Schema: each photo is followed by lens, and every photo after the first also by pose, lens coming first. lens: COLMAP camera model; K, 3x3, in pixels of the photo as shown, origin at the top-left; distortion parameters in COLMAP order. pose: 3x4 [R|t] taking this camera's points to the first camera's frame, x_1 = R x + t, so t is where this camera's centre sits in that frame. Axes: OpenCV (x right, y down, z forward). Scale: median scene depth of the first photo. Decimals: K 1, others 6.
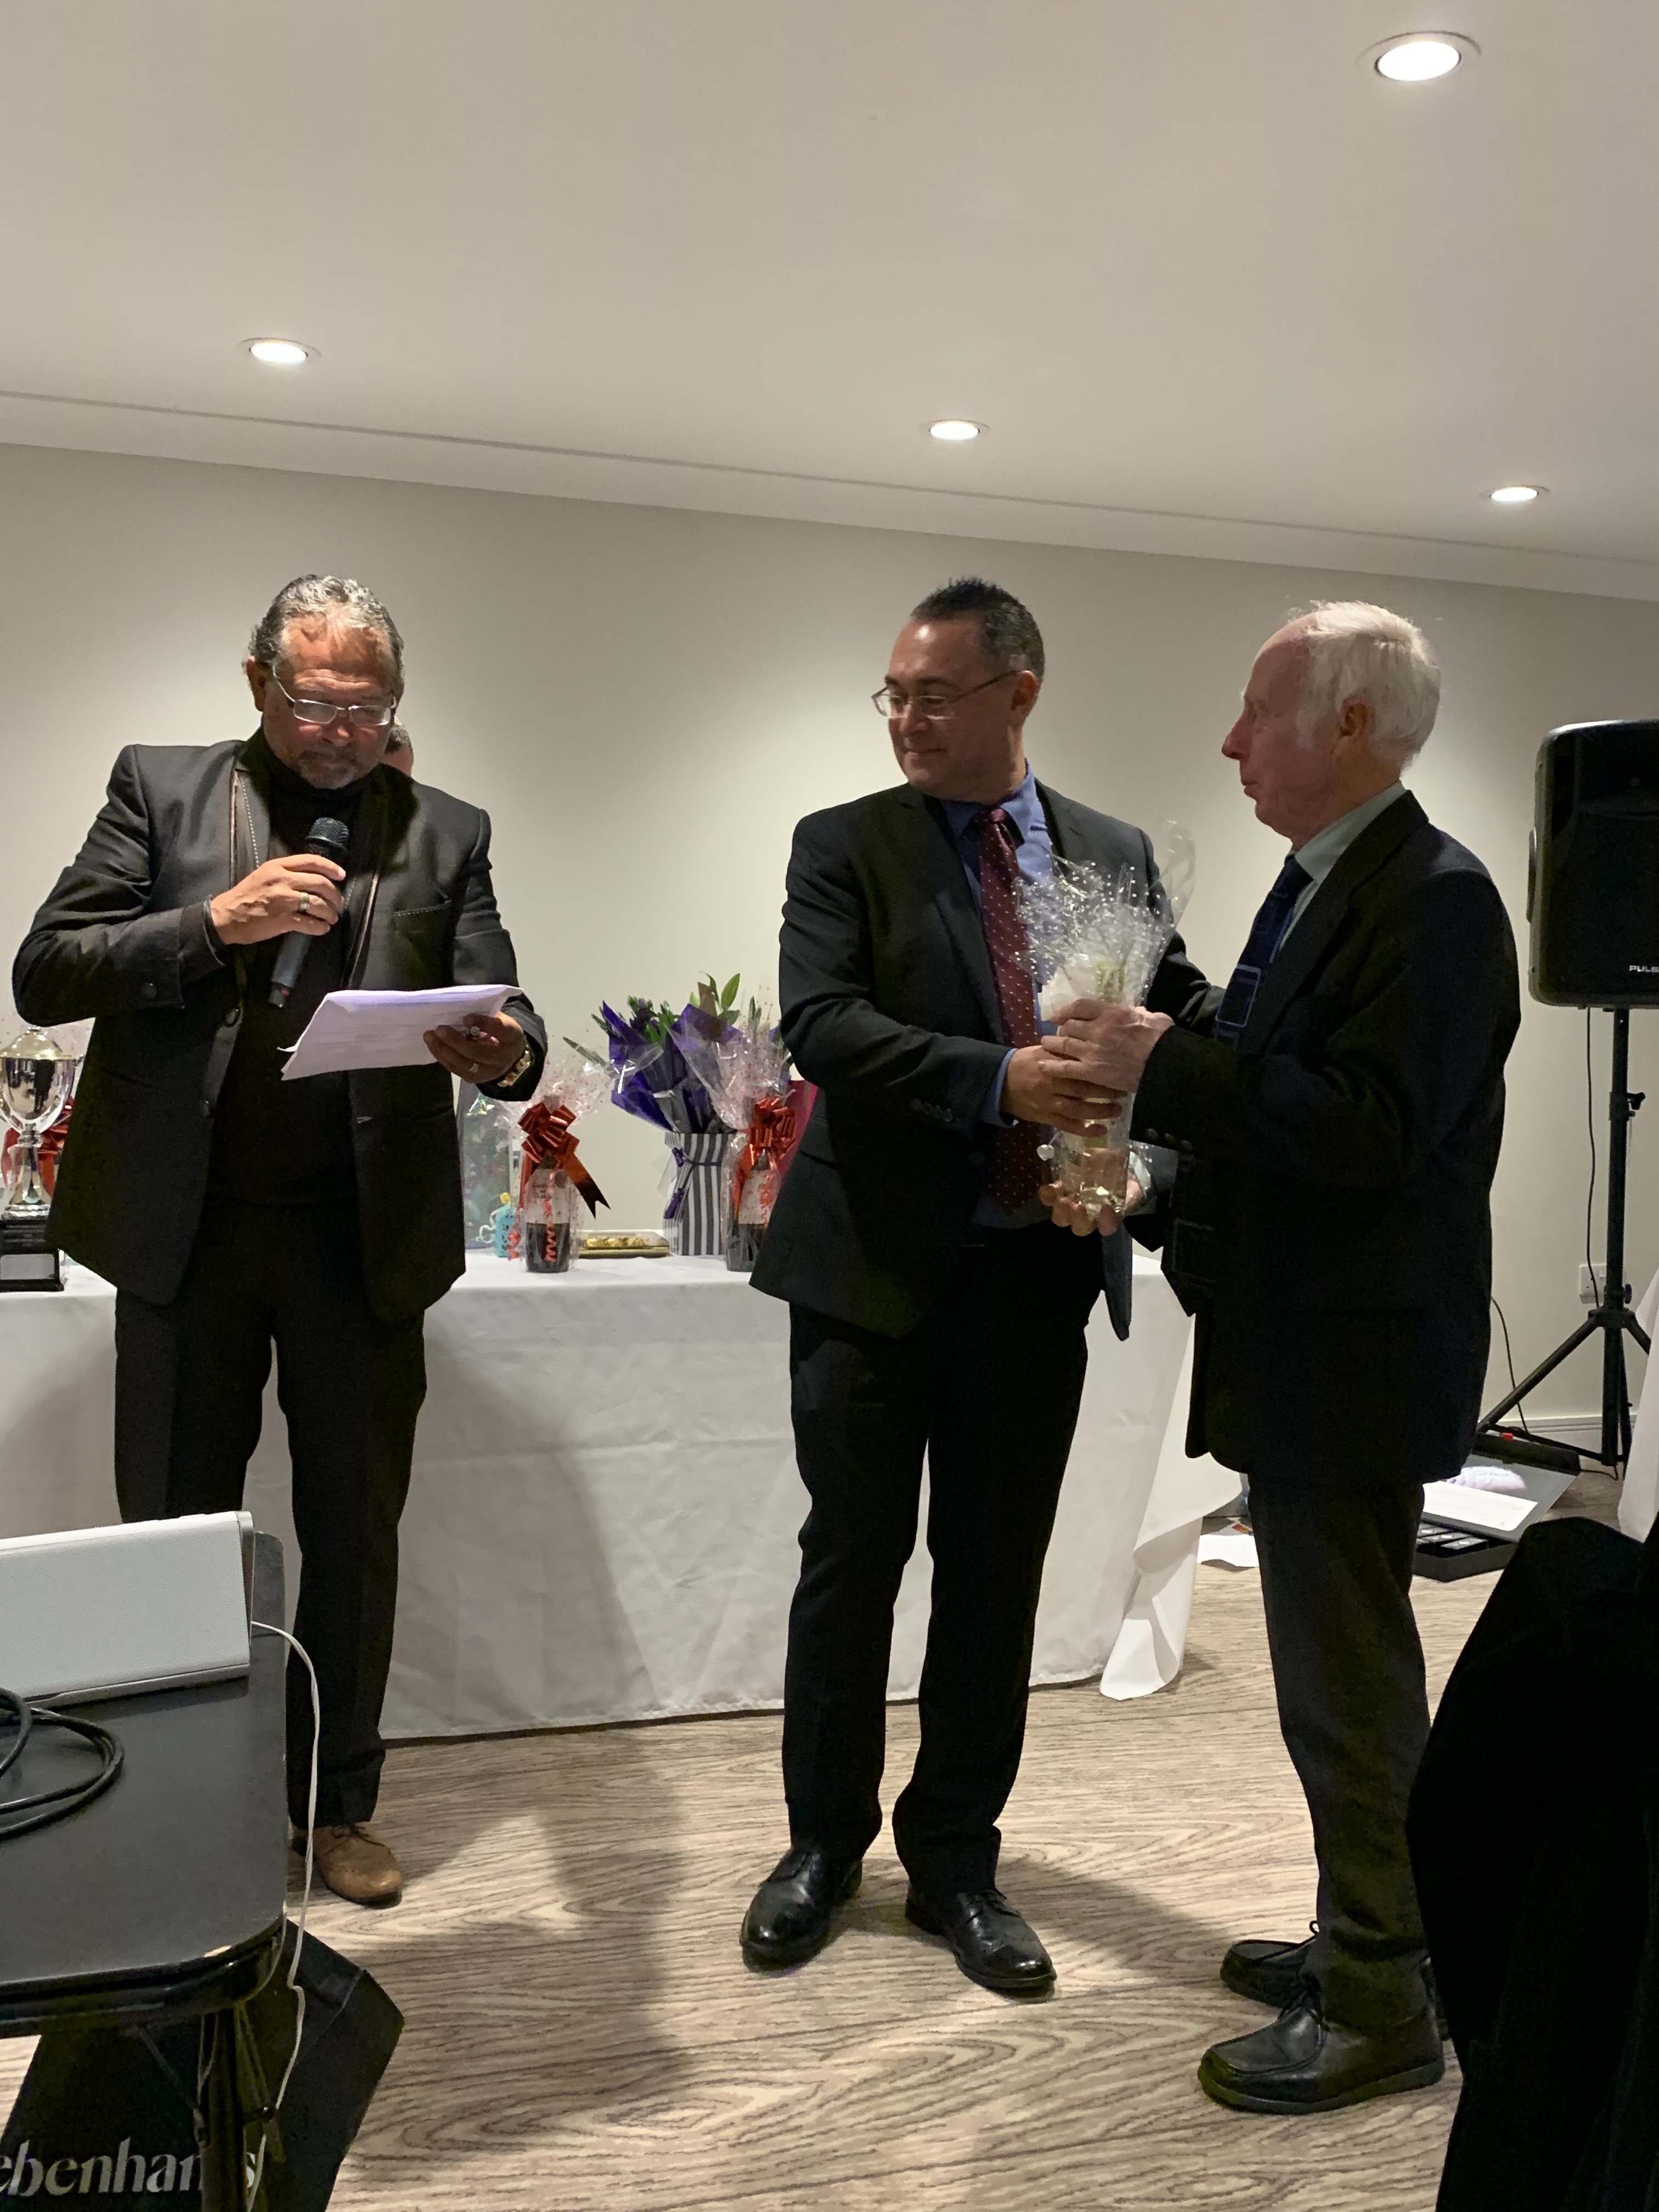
lens RADIAL K [[2051.9, 0, 868.8], [0, 2051.9, 1108.1], [0, 0, 1]] dist [0.018931, -0.010871]
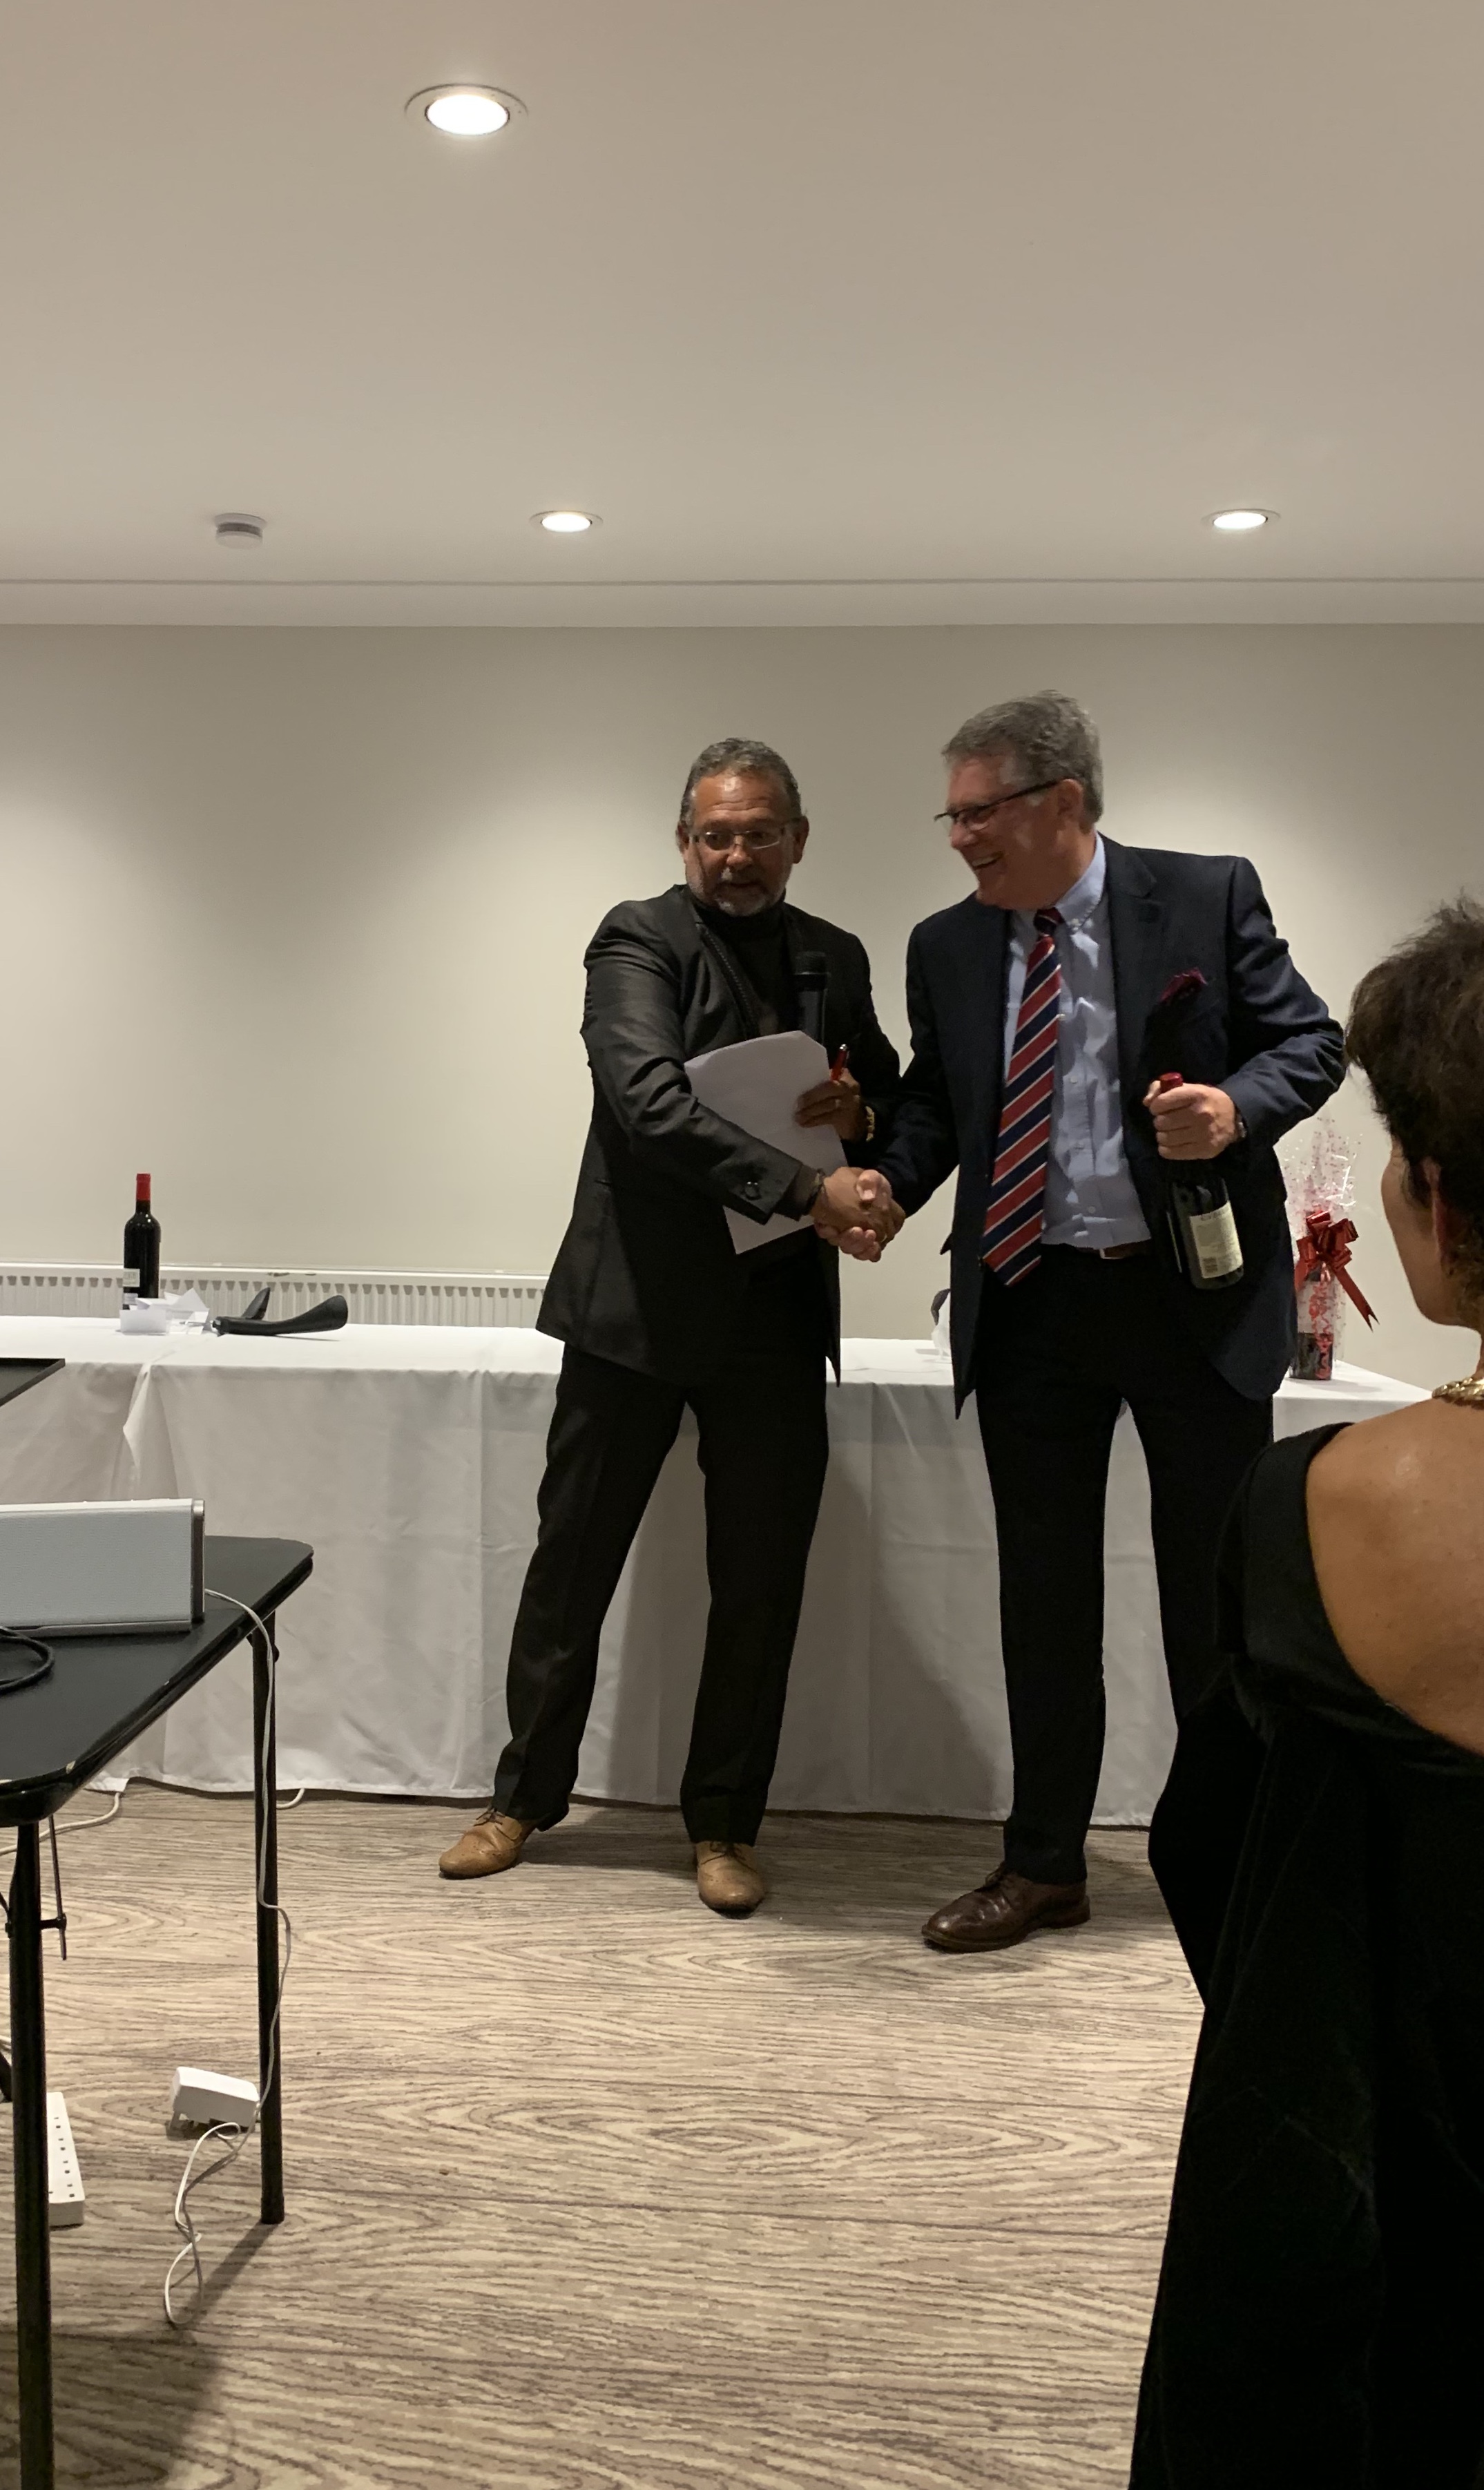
lens RADIAL K [[2132.1, 0, 555.6], [0, 2132.1, 1167.7], [0, 0, 1]] dist [0.004057, 0.006517]
pose [[0.931381, 0.003371, -0.364031, 0.231242], [-0.015736, 0.999395, -0.031008, 0.019912], [0.363707, 0.034608, 0.930870, -0.077873]]
